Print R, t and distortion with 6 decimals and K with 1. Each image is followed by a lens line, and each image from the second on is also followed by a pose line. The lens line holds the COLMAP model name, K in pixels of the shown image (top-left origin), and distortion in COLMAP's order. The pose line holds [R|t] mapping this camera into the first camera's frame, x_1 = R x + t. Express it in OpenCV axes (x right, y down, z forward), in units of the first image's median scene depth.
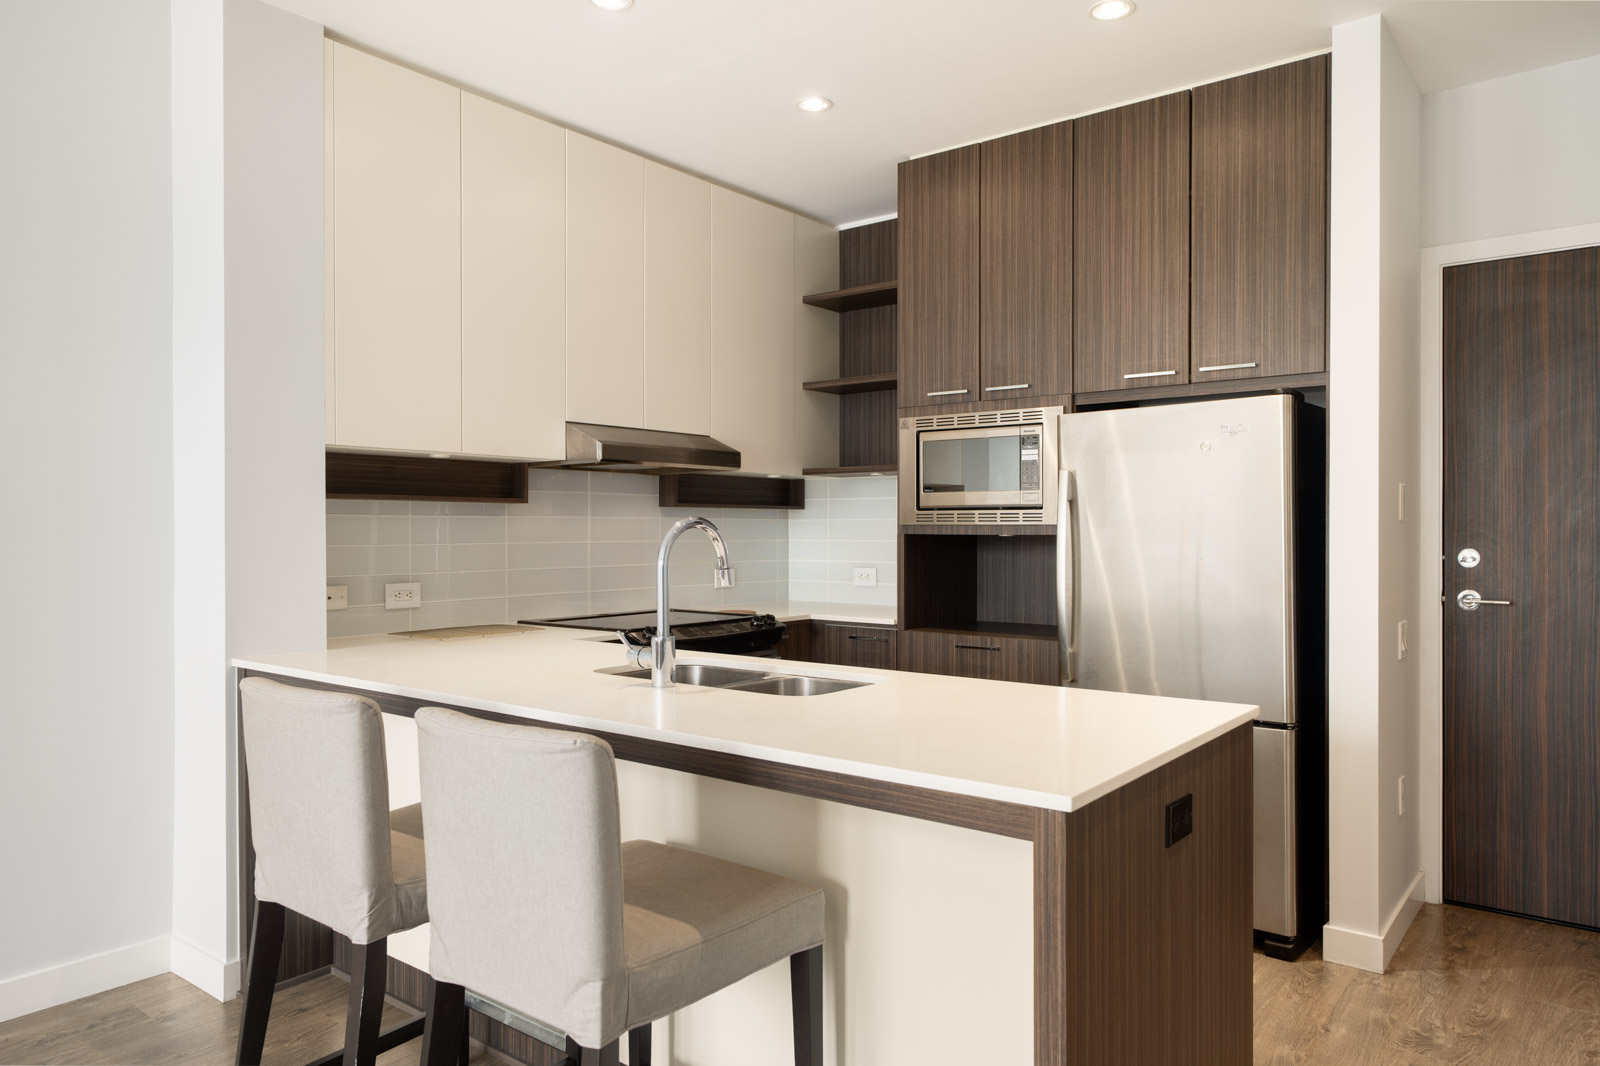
lens RADIAL K [[1045.7, 0, 802.7], [0, 1045.7, 531.9], [0, 0, 1]] dist [-0.007235, -0.003626]
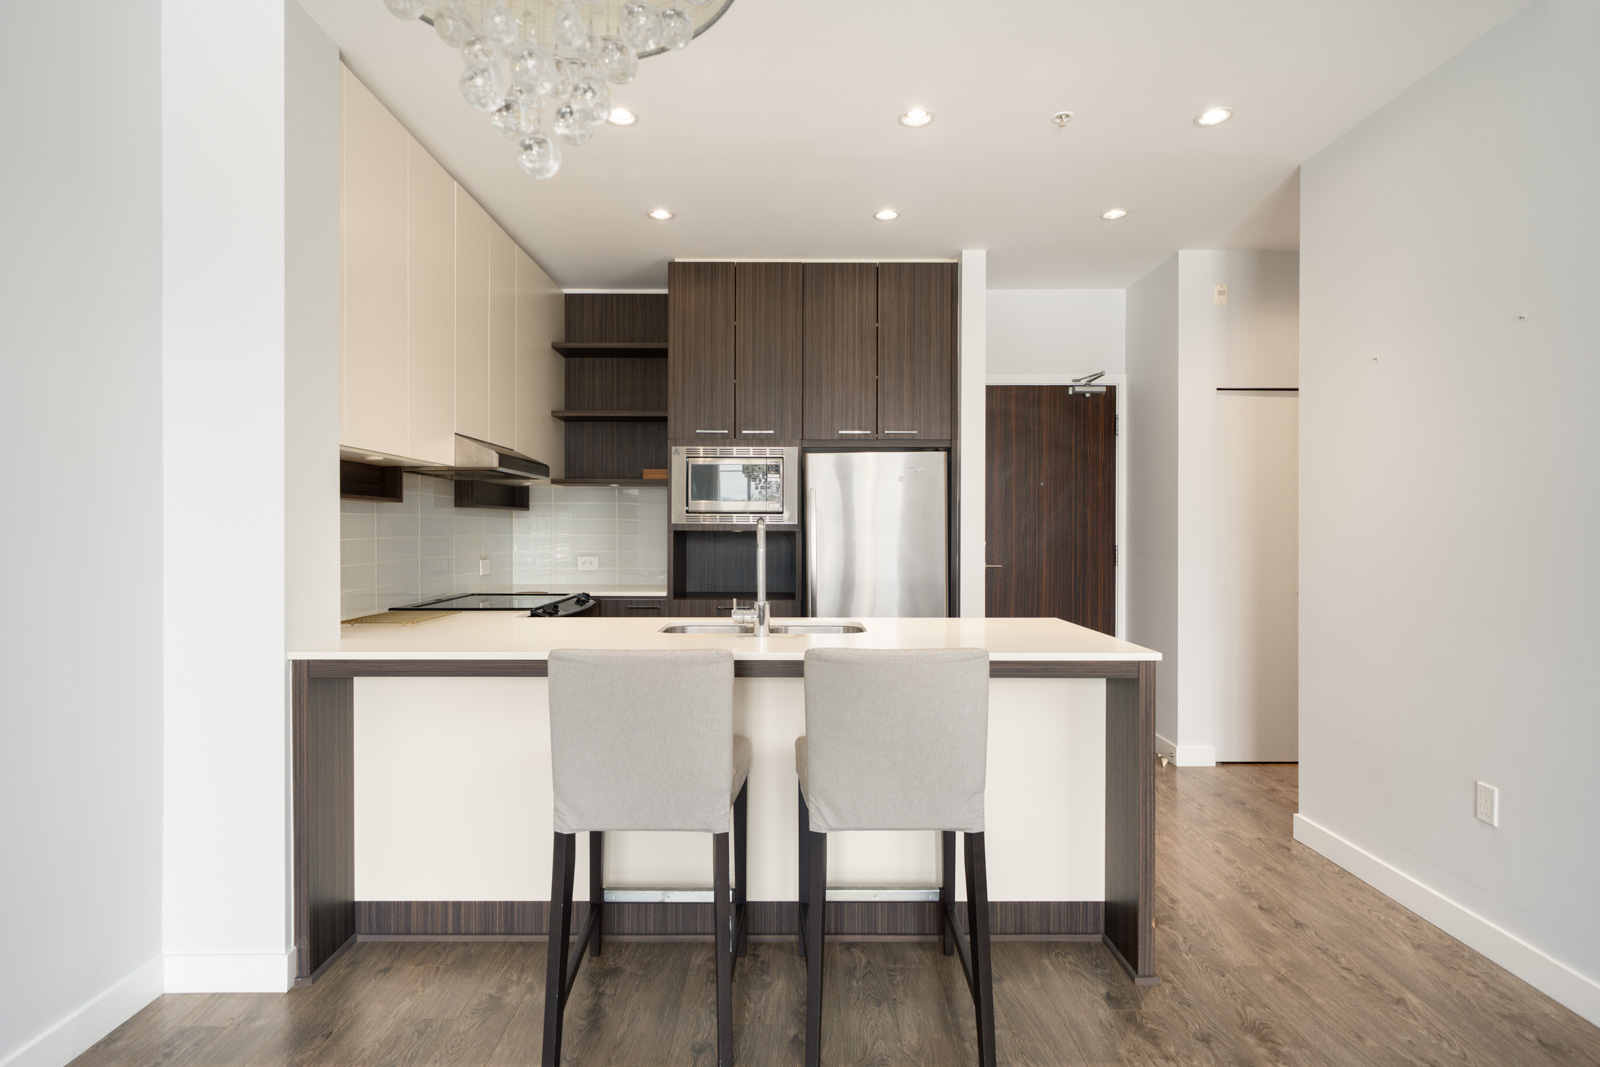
lens RADIAL K [[819.5, 0, 796.8], [0, 819.5, 536.9], [0, 0, 1]] dist [-0.015868, 0.000481]
pose [[0.779039, -0.007143, 0.626934, -0.506848], [0.000516, 0.999942, 0.010752, -0.001054], [-0.626975, -0.008053, 0.778998, 0.056084]]
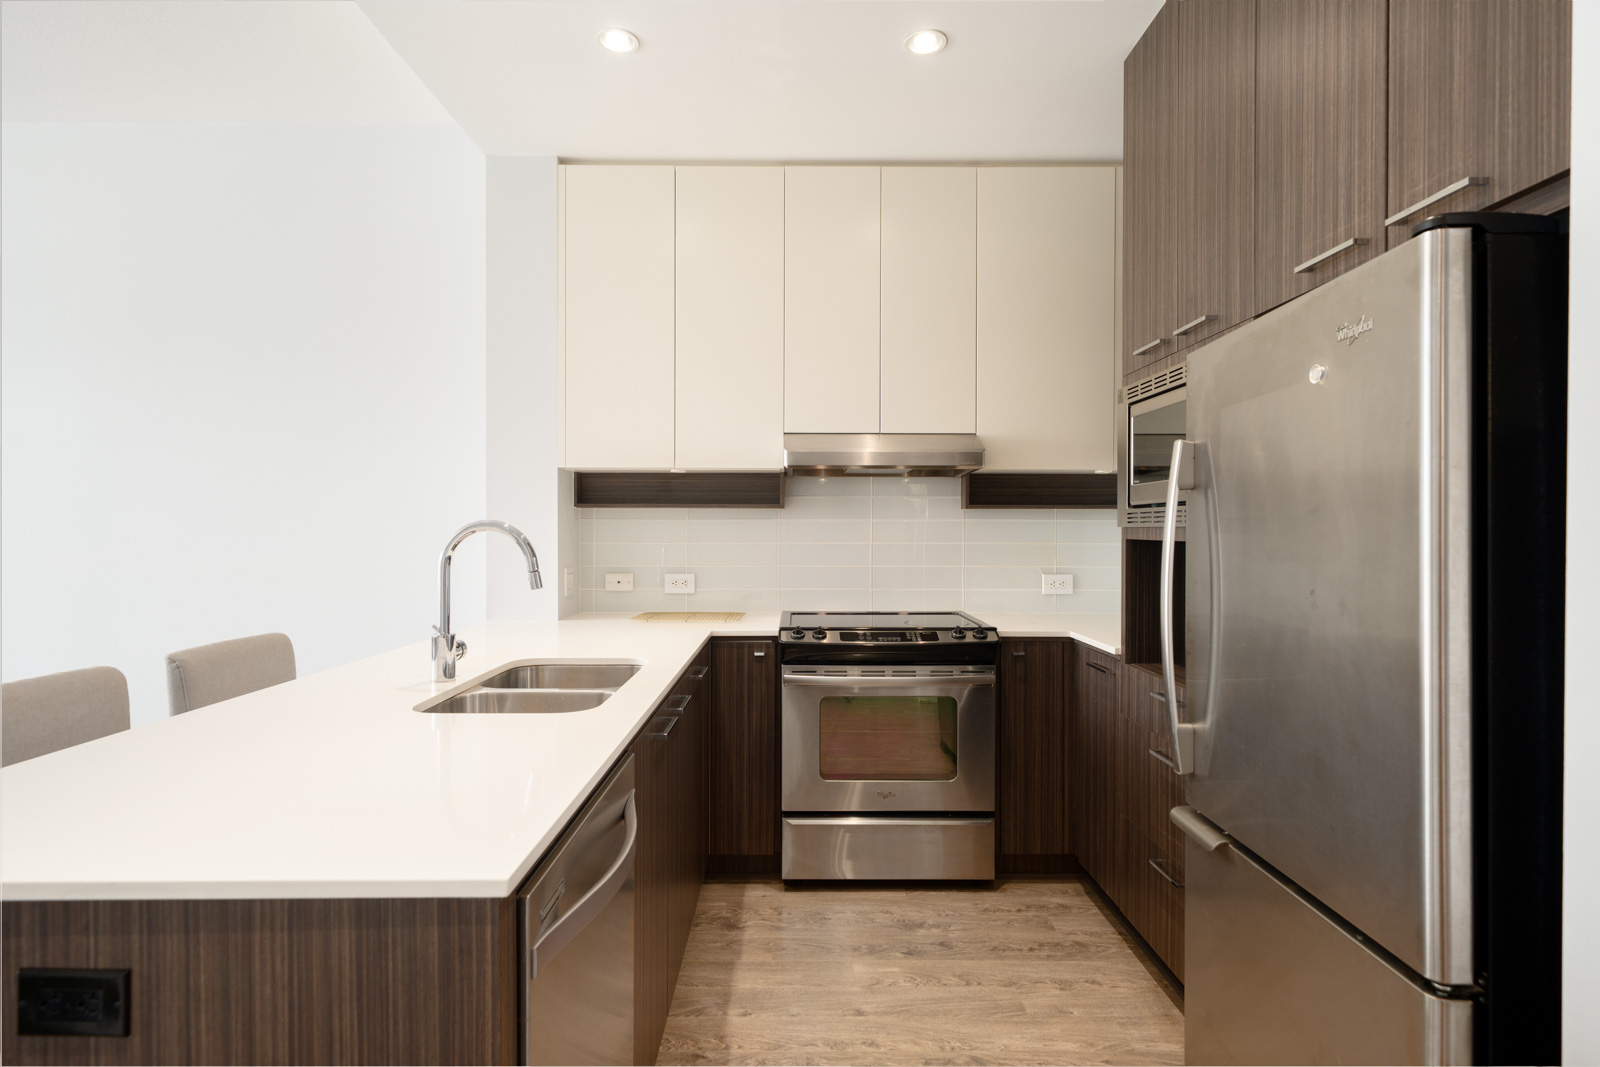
lens RADIAL K [[831.7, 0, 802.2], [0, 831.7, 525.9], [0, 0, 1]] dist [0.006740, -0.002070]
pose [[0.622626, -0.001442, -0.782518, 0.474605], [-0.004819, 0.999972, -0.005678, -0.003322], [0.782505, 0.007306, 0.622602, 0.476341]]
